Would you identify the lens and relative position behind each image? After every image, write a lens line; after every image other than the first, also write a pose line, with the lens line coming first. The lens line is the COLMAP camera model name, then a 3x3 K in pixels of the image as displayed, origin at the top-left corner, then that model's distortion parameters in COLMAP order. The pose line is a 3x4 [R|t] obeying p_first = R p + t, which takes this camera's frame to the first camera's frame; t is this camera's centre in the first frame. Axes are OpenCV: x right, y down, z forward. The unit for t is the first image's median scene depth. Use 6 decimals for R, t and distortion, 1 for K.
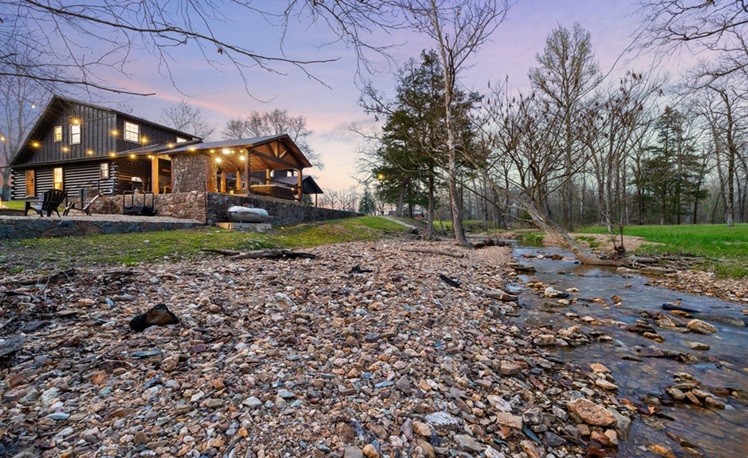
lens RADIAL K [[312.1, 0, 372.2], [0, 312.1, 225.1], [0, 0, 1]] dist [0.011853, -0.000319]
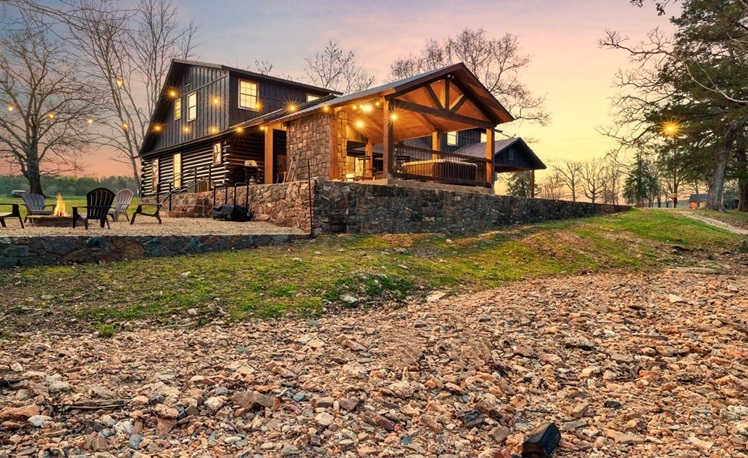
lens RADIAL K [[505.7, 0, 372.3], [0, 505.7, 222.1], [0, 0, 1]] dist [0.002267, 0.001707]
pose [[0.873931, 0.003087, -0.486040, 0.012410], [-0.001357, 0.999991, 0.003912, -0.021443], [0.486047, -0.002759, 0.873928, 0.159979]]
